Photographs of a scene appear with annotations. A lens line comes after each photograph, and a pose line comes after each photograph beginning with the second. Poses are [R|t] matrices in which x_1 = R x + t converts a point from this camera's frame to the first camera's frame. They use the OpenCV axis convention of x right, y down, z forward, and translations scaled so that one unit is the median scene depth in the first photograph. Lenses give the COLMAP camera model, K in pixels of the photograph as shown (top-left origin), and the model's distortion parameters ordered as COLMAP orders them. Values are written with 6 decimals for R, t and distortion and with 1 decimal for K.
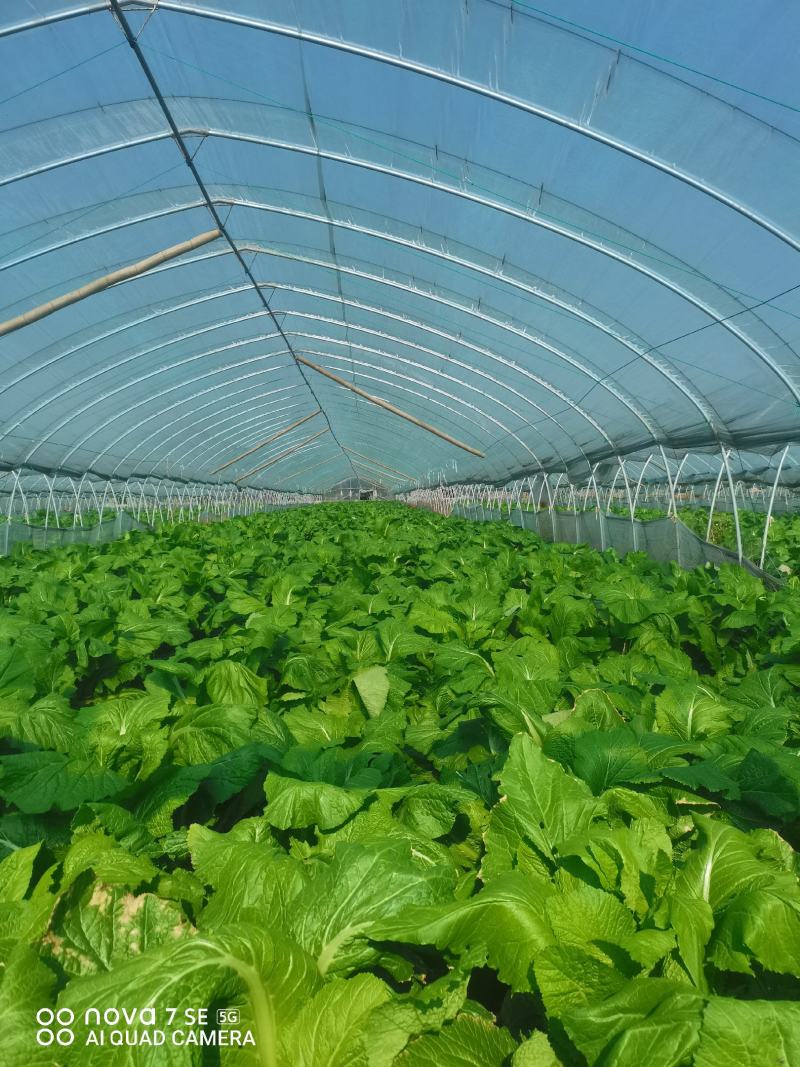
lens RADIAL K [[841.5, 0, 400.7], [0, 841.5, 535.6], [0, 0, 1]] dist [0.054163, -0.030158]
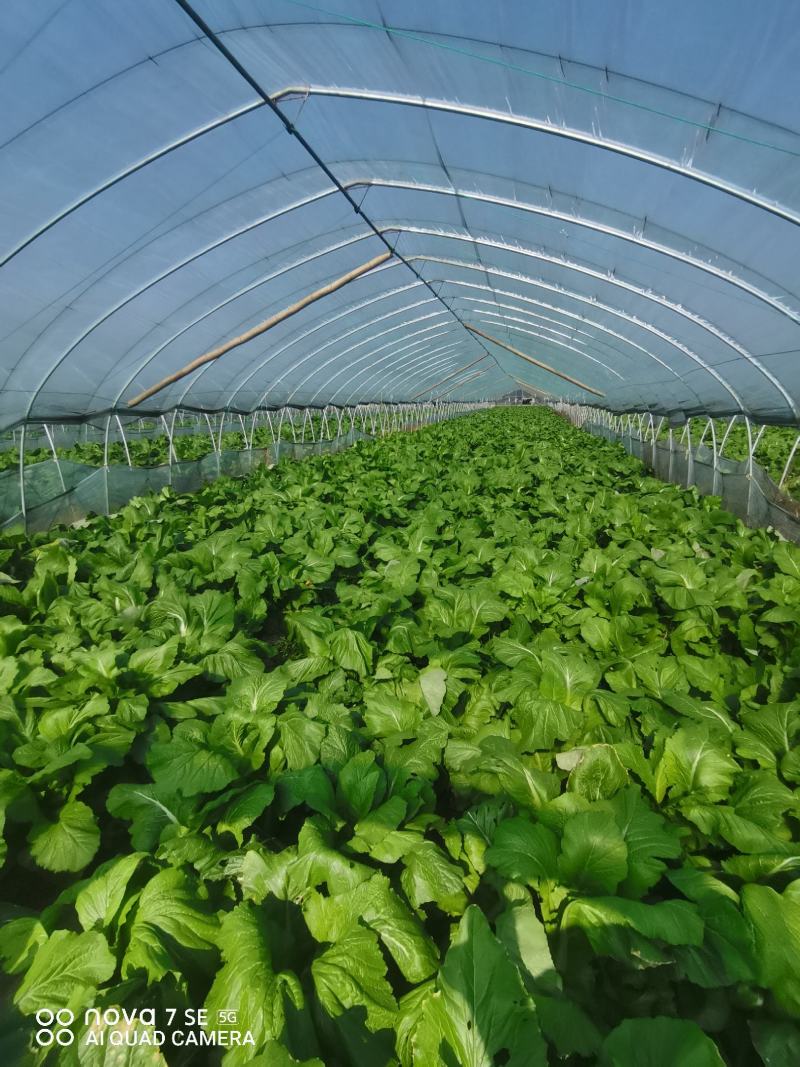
lens RADIAL K [[541.4, 0, 400.0], [0, 541.4, 534.1], [0, 0, 1]] dist [0.013250, 0.000574]
pose [[0.961614, 0.080138, -0.262443, 0.071250], [-0.021941, 0.975798, 0.217570, -0.142541], [0.273527, -0.203461, 0.940099, 0.145575]]
